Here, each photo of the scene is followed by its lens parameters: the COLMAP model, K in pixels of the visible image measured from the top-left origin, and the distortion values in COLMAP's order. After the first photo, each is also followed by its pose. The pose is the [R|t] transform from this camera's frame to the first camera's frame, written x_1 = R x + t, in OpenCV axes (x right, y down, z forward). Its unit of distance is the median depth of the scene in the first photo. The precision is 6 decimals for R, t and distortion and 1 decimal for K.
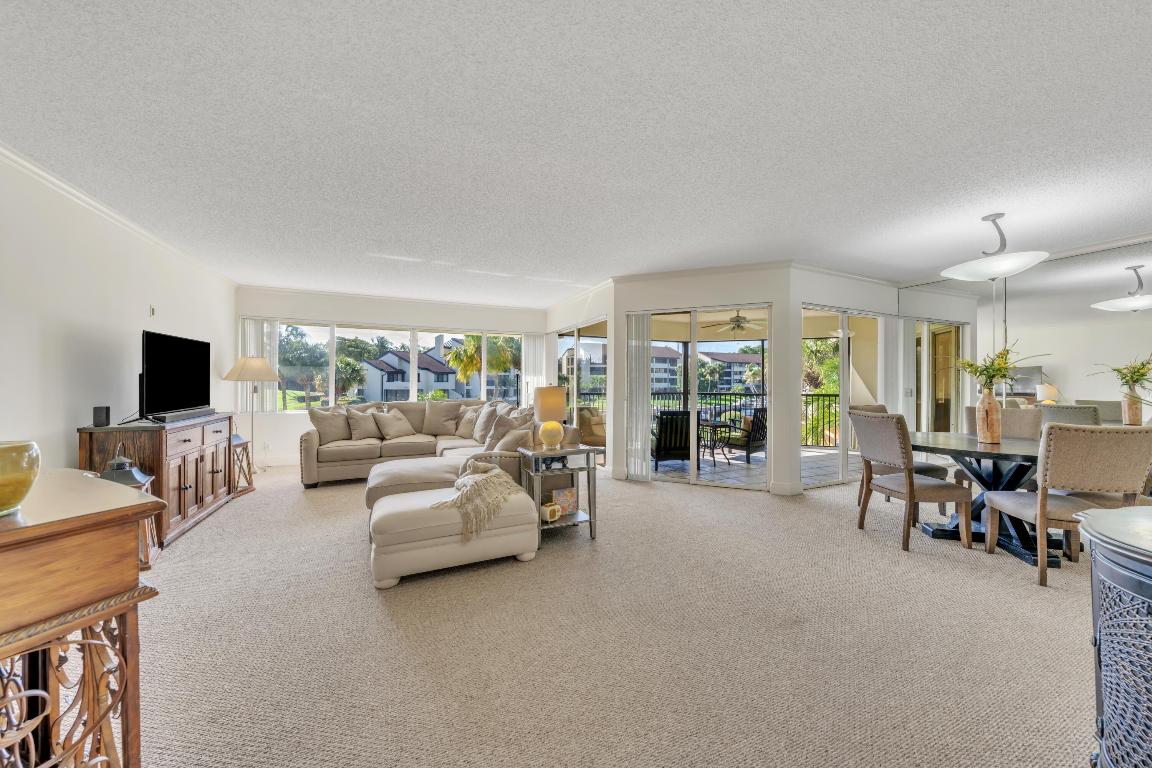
lens RADIAL K [[402.7, 0, 576.9], [0, 402.7, 379.8], [0, 0, 1]] dist [0.001003, 0.000194]
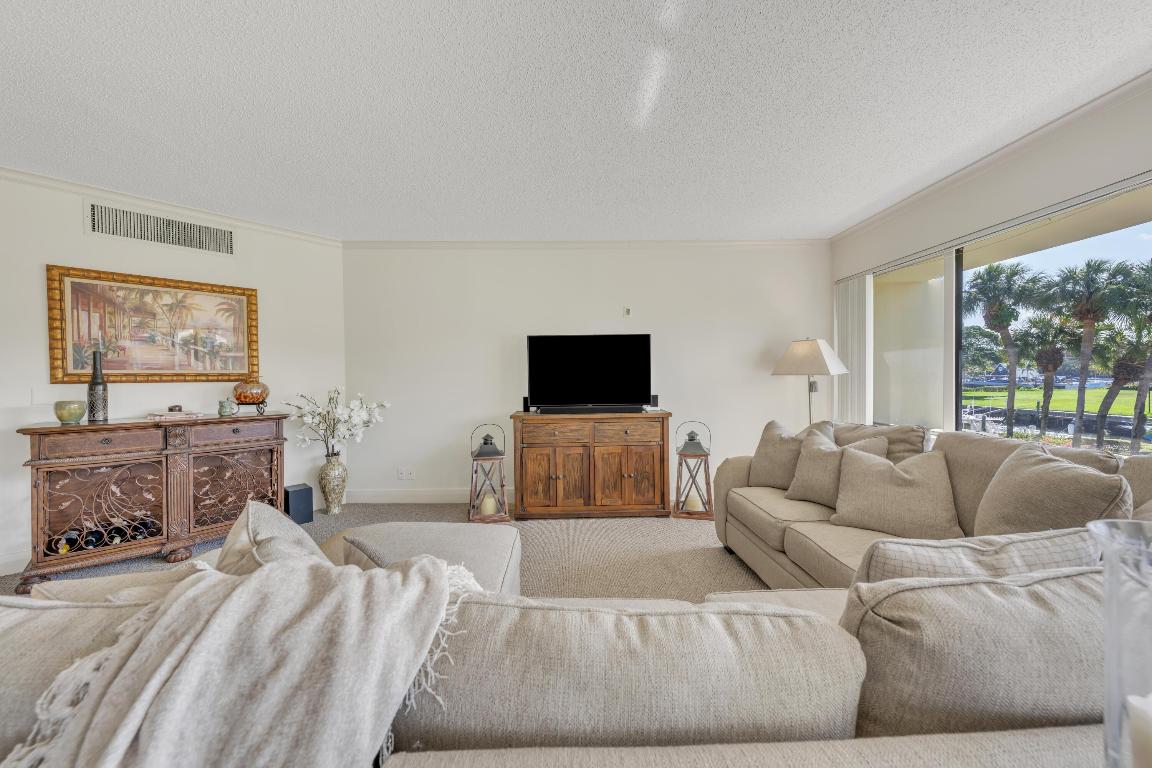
lens RADIAL K [[402.7, 0, 576.9], [0, 402.7, 379.8], [0, 0, 1]] dist [0.001003, 0.000194]
pose [[-0.389561, 0.005717, -0.920983, -0.011203], [0.013377, 0.999910, 0.000549, 0.005285], [0.920903, -0.012106, -0.389603, 0.789166]]
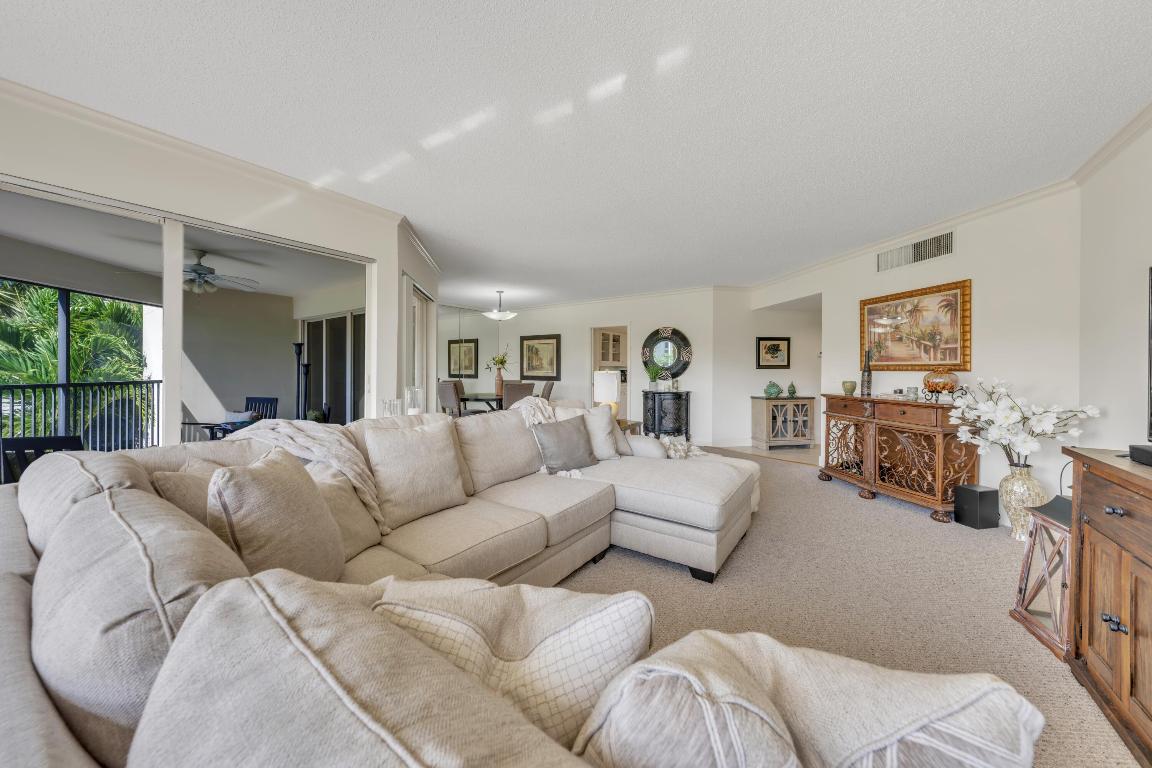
lens RADIAL K [[402.7, 0, 576.9], [0, 402.7, 379.8], [0, 0, 1]] dist [0.001003, 0.000194]
pose [[-0.518088, -0.027980, 0.854870, -0.555907], [-0.010369, 0.999597, 0.026432, 0.004370], [-0.855264, 0.004830, -0.518169, 0.919910]]
